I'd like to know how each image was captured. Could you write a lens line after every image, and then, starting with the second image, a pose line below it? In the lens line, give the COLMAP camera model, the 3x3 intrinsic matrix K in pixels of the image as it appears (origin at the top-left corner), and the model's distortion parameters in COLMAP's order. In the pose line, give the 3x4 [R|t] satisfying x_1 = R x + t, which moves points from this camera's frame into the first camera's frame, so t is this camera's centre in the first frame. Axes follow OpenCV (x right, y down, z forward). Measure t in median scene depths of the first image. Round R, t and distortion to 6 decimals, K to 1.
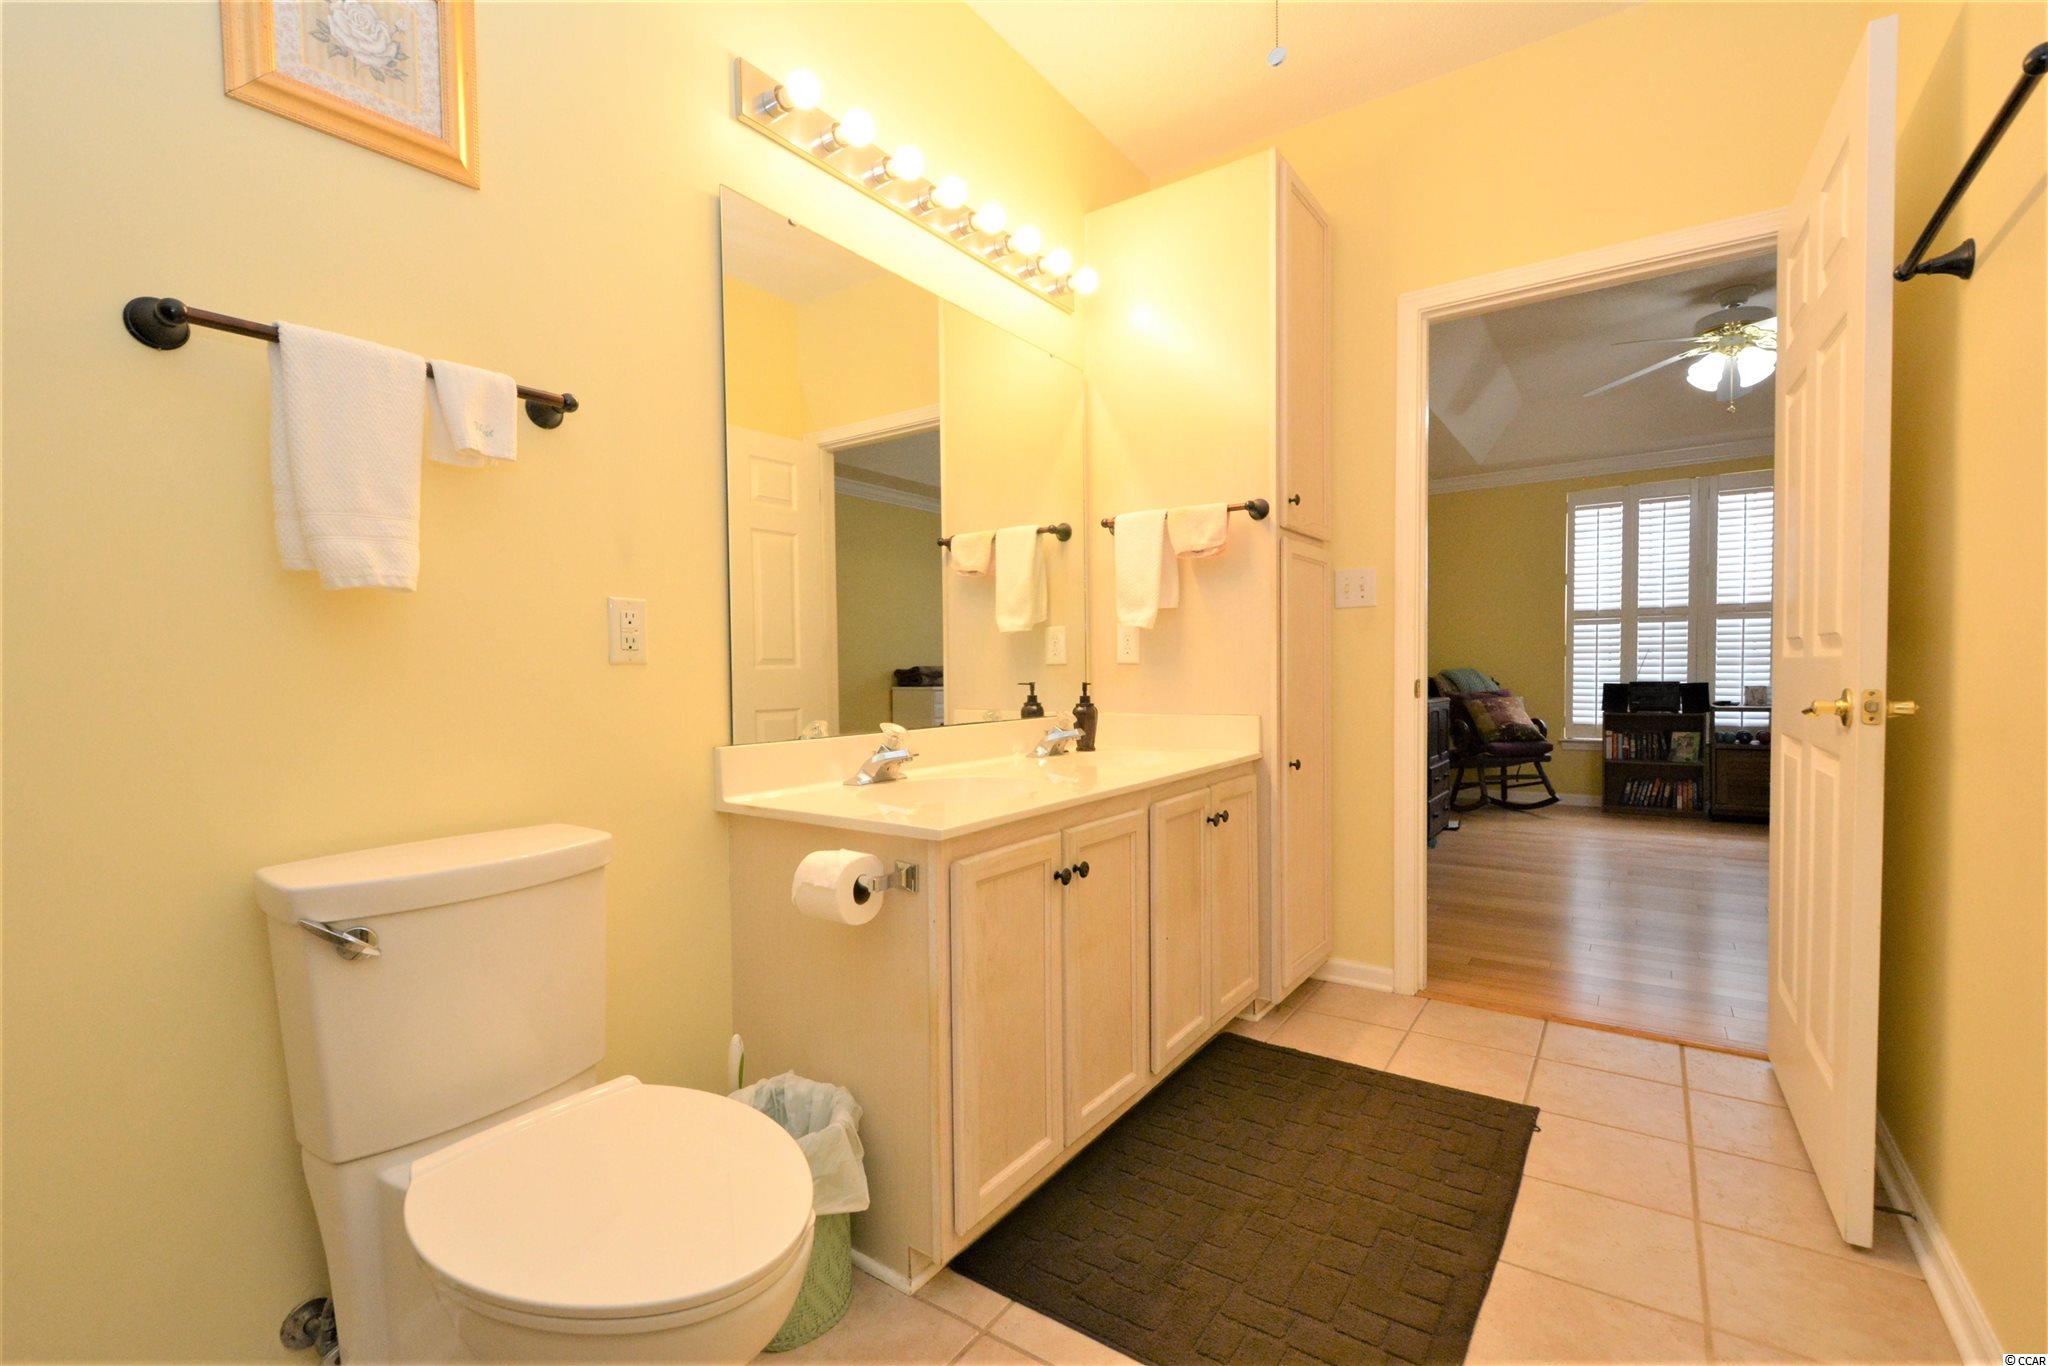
lens RADIAL K [[897.3, 0, 1022.7], [0, 897.3, 698.3], [0, 0, 1]] dist [0.002489, -0.001900]
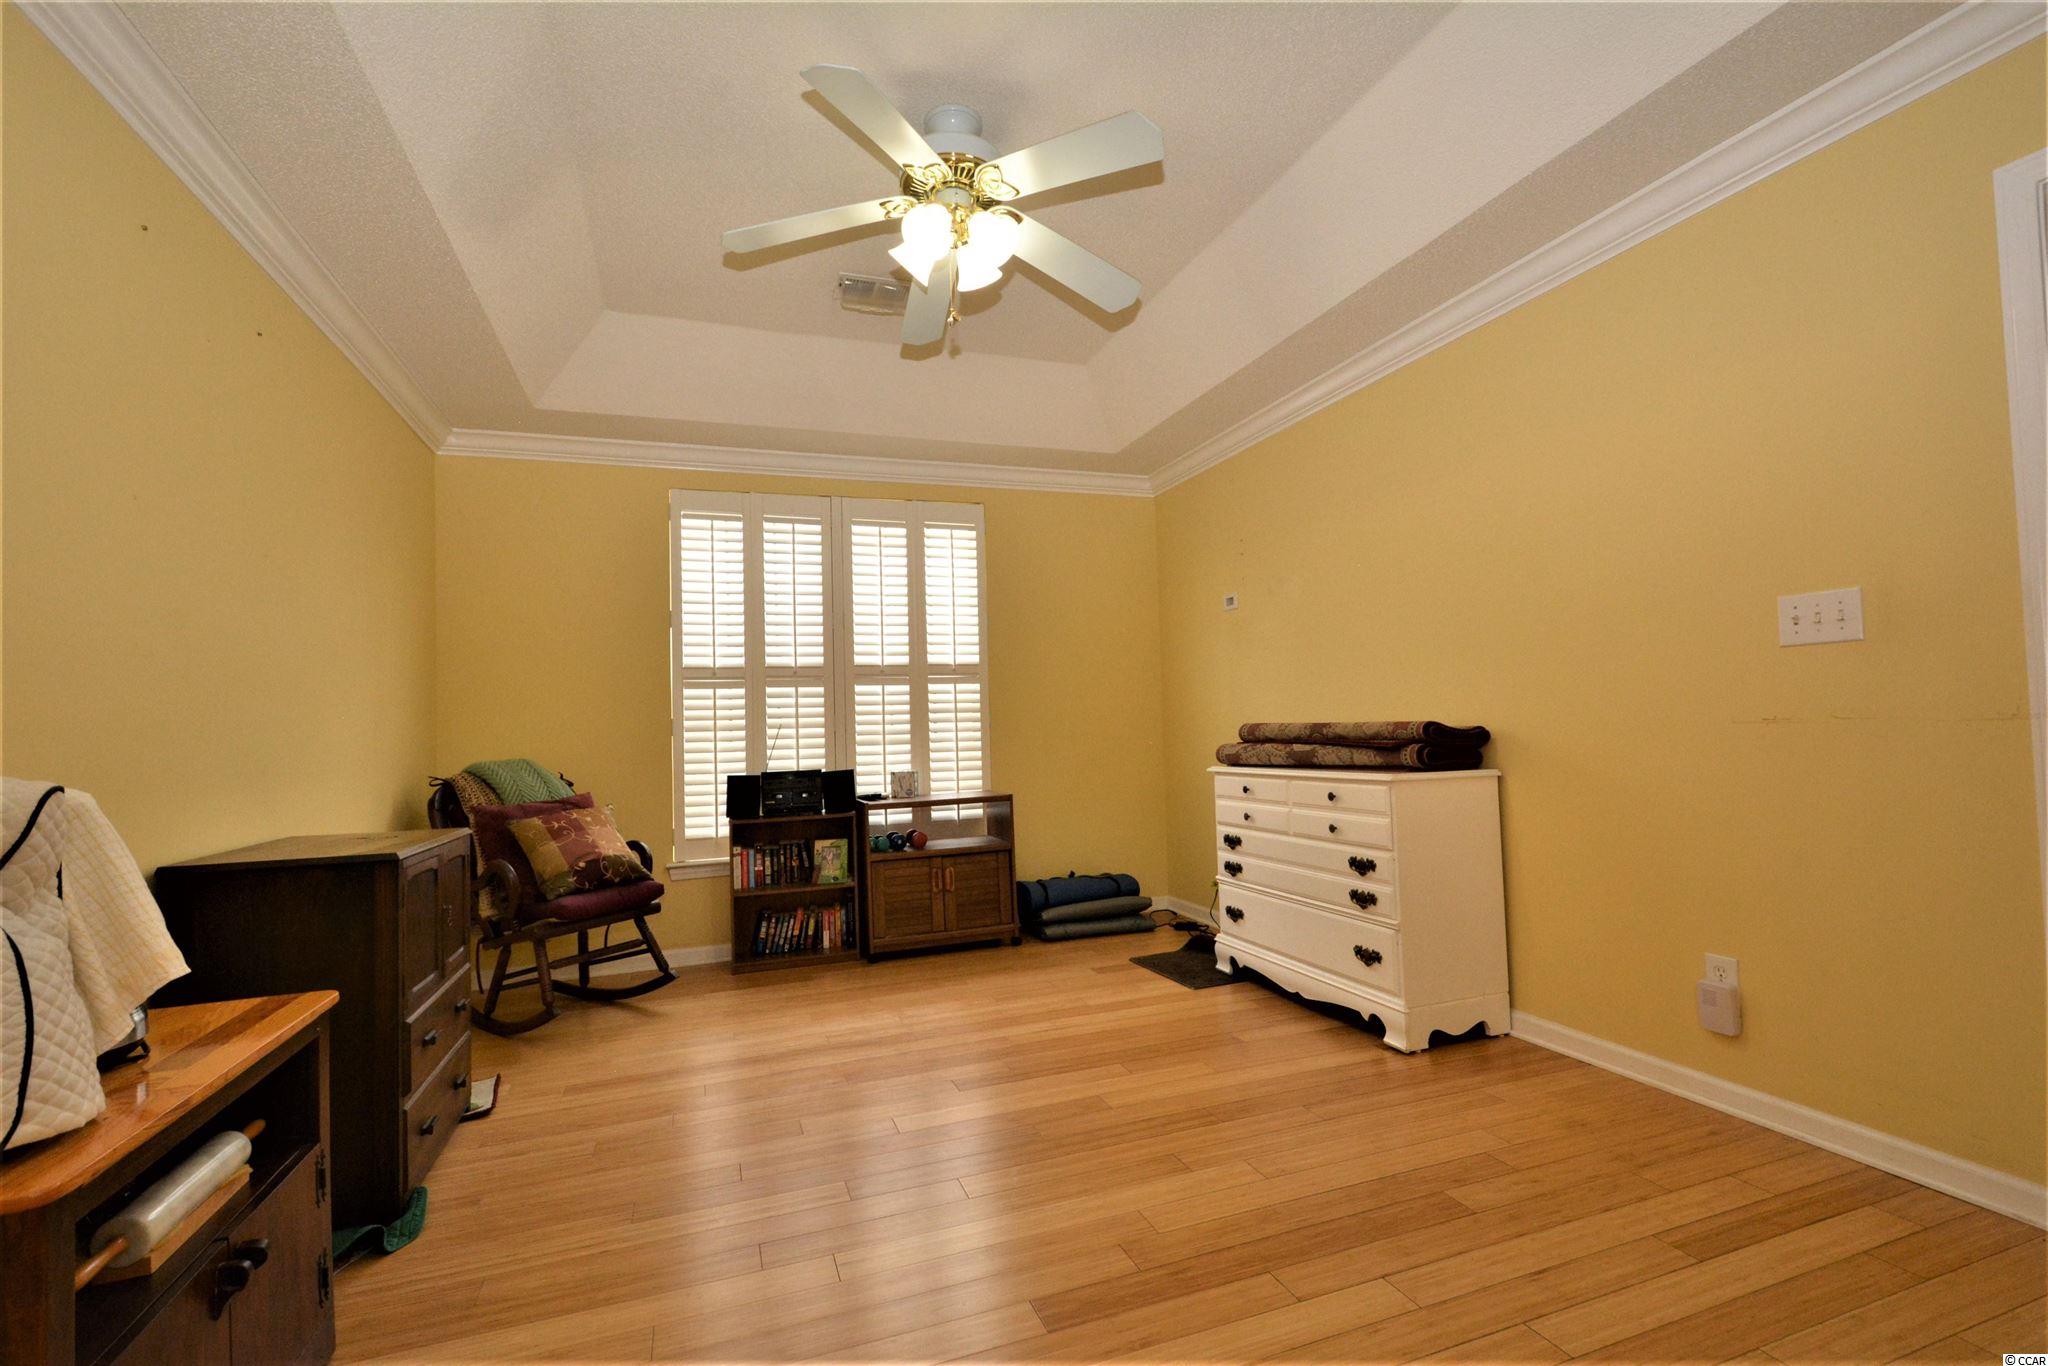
lens RADIAL K [[897.3, 0, 1030.4], [0, 897.3, 694.6], [0, 0, 1]] dist [0.002489, -0.001900]
pose [[0.573021, 0.025214, 0.819153, 0.229999], [0.049443, 0.996642, -0.065263, -0.022626], [-0.818048, 0.077898, 0.569850, 0.435514]]
